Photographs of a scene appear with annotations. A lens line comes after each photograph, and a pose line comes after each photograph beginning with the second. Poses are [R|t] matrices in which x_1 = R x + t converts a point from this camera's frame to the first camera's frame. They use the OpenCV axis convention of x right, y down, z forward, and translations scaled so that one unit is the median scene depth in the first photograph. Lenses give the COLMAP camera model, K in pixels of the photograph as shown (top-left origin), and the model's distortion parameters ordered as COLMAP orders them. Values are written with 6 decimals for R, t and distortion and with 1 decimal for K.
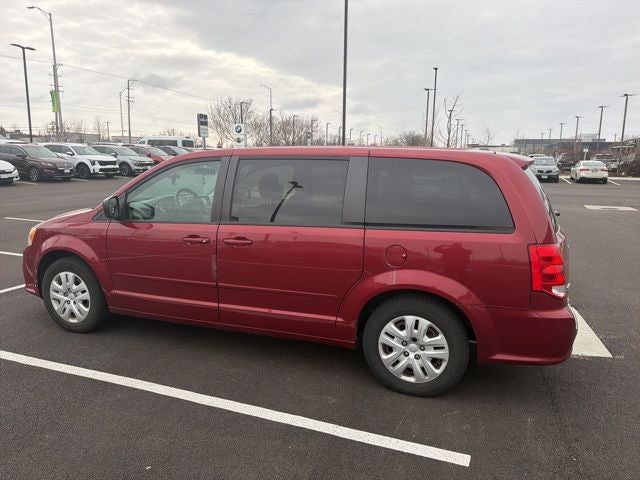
lens RADIAL K [[482.9, 0, 326.1], [0, 482.9, 231.8], [0, 0, 1]] dist [0.035973, -0.048117]
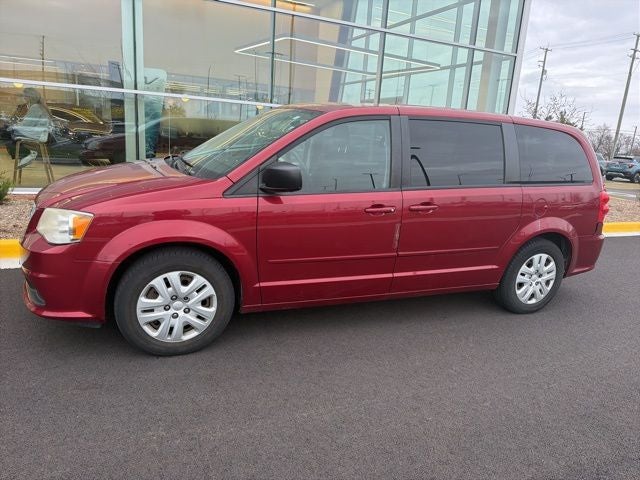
lens RADIAL K [[482.9, 0, 320.7], [0, 482.9, 245.6], [0, 0, 1]] dist [0.035973, -0.048117]
pose [[0.727792, -0.141128, 0.671120, -0.996078], [0.041980, 0.985930, 0.161803, -0.069999], [-0.684512, -0.089585, 0.723477, 0.418822]]
